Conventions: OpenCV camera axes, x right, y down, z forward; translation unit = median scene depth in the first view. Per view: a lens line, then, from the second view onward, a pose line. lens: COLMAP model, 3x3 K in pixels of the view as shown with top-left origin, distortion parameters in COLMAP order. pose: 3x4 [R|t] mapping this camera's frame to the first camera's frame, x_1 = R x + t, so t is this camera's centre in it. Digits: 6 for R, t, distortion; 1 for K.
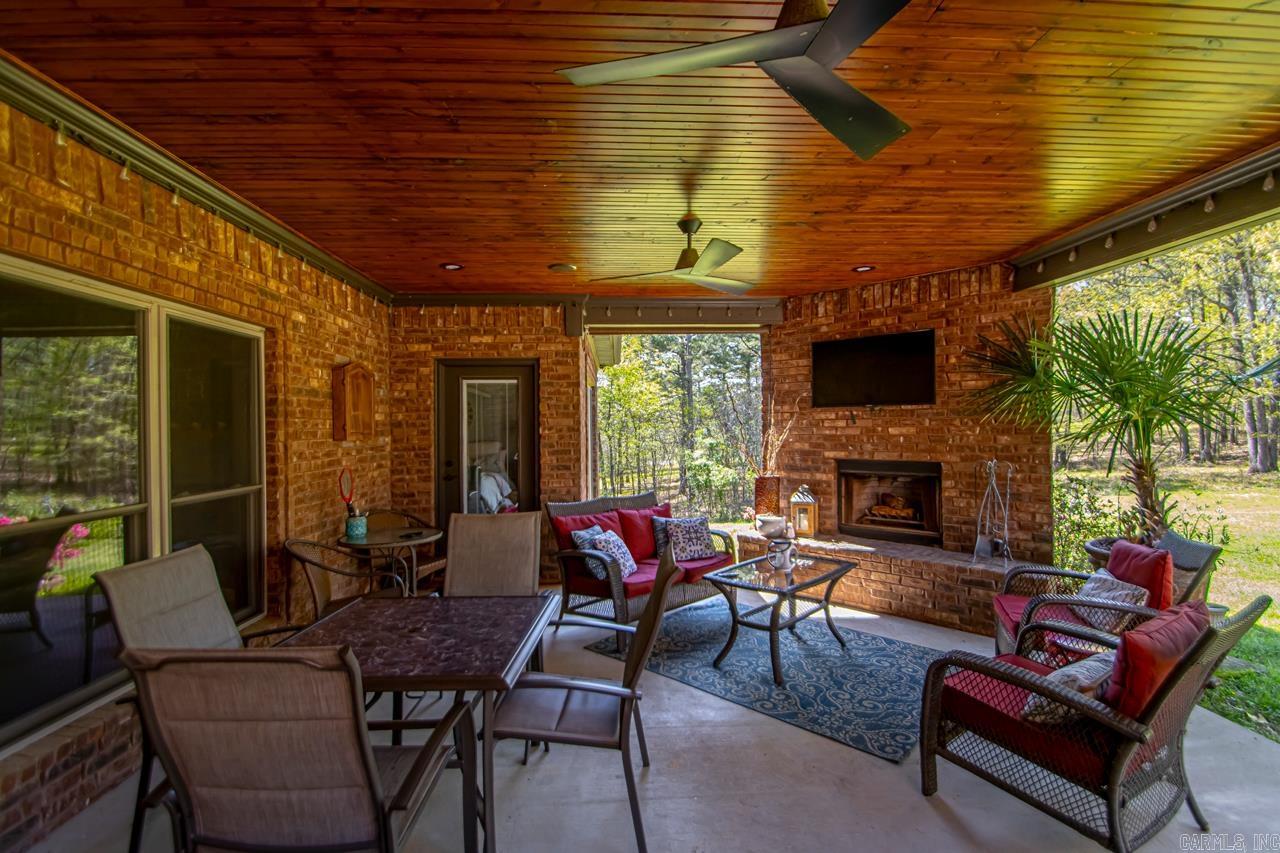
lens RADIAL K [[598.2, 0, 644.2], [0, 598.2, 428.7], [0, 0, 1]] dist [0.007788, -0.004055]
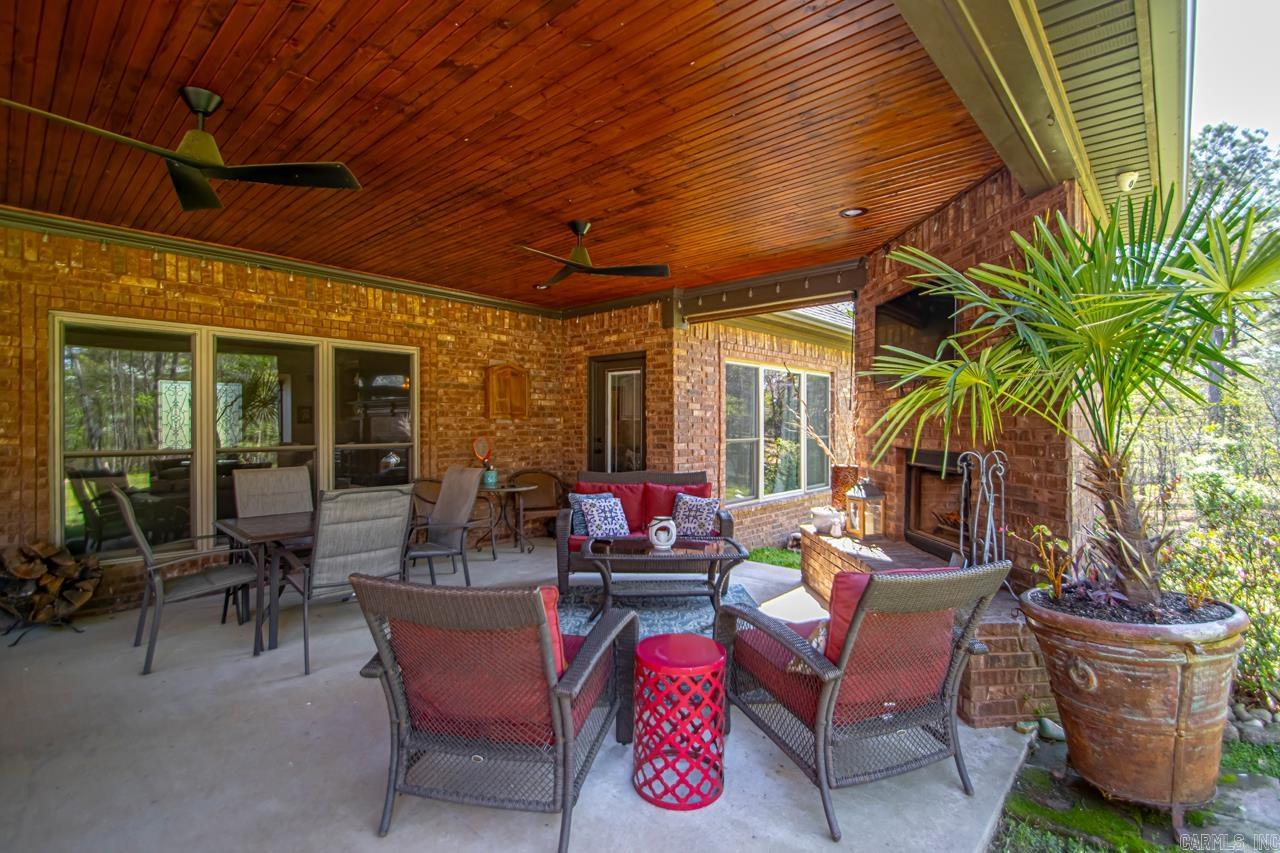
lens RADIAL K [[598.2, 0, 659.7], [0, 598.2, 423.9], [0, 0, 1]] dist [0.007788, -0.004055]
pose [[0.714906, 0.009849, -0.699151, 0.756867], [-0.009289, 0.999946, 0.004589, 0.021248], [0.699159, 0.003214, 0.714959, 0.230253]]
